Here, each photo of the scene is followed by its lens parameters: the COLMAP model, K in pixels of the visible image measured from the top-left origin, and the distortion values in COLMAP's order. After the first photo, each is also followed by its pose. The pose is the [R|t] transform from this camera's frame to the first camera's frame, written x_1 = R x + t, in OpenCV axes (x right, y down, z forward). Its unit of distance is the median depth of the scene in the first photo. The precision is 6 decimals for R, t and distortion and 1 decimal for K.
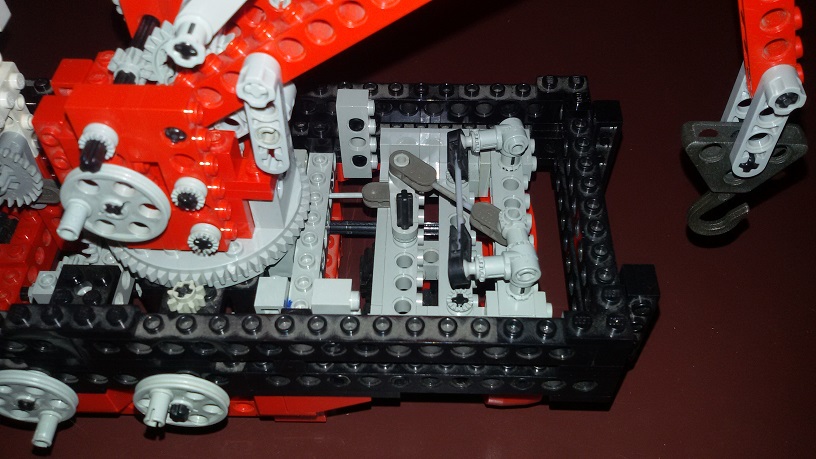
lens RADIAL K [[803.7, 0, 400.2], [0, 803.7, 235.9], [0, 0, 1]] dist [-0.011161, 0.000000]
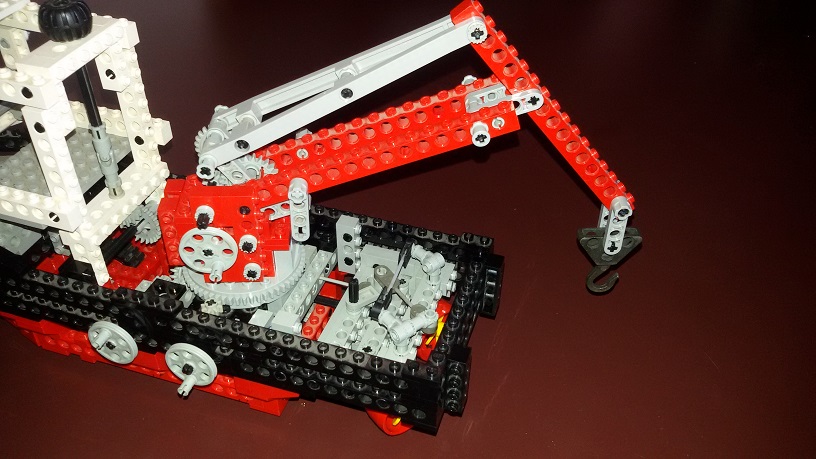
lens RADIAL K [[803.7, 0, 415.0], [0, 803.7, 229.7], [0, 0, 1]] dist [-0.011161, 0.000000]
pose [[0.960175, 0.204523, -0.190351, 0.394543], [-0.238847, 0.954340, -0.179410, 0.107689], [0.144966, 0.217730, 0.965183, -0.566214]]
